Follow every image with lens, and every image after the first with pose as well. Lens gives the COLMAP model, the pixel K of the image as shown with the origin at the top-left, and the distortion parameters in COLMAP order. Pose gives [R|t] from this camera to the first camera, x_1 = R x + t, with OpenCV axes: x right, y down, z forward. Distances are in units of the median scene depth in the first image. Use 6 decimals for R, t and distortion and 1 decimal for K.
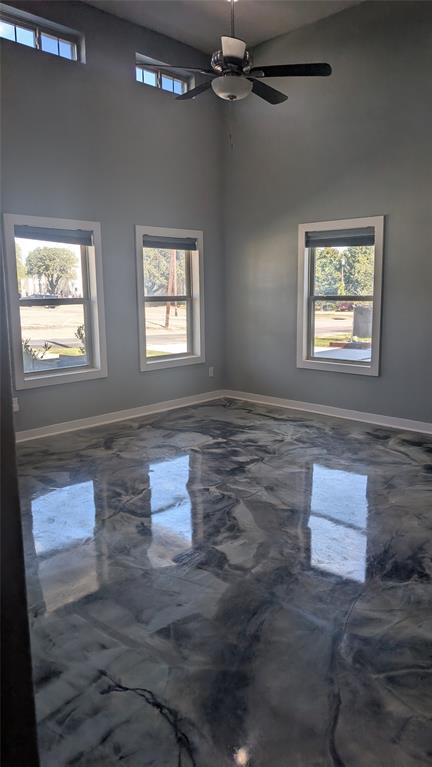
lens RADIAL K [[556.5, 0, 216.0], [0, 556.5, 383.5], [0, 0, 1]] dist [0.007129, -0.011543]
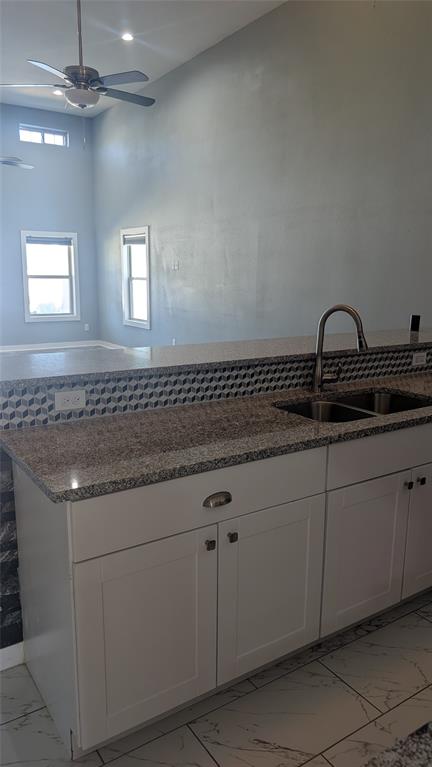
lens RADIAL K [[556.5, 0, 216.0], [0, 556.5, 383.5], [0, 0, 1]] dist [0.007129, -0.011543]
pose [[0.971008, 0.065665, -0.229850, 0.789254], [-0.060455, 0.997731, 0.029642, 0.074527], [0.231275, -0.014887, 0.972775, -0.434525]]
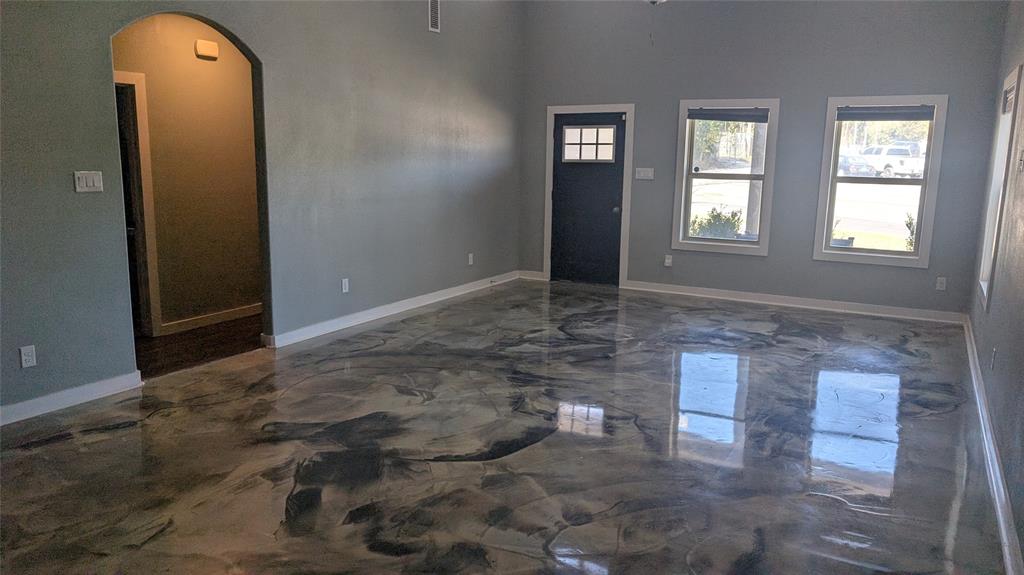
lens RADIAL K [[743.0, 0, 512.0], [0, 743.0, 287.5], [0, 0, 1]] dist [0.007129, -0.011543]
pose [[0.237308, 0.184895, -0.953677, 0.925509], [-0.186539, 0.972123, 0.142054, -0.057905], [0.953356, 0.144188, 0.265182, 0.226430]]
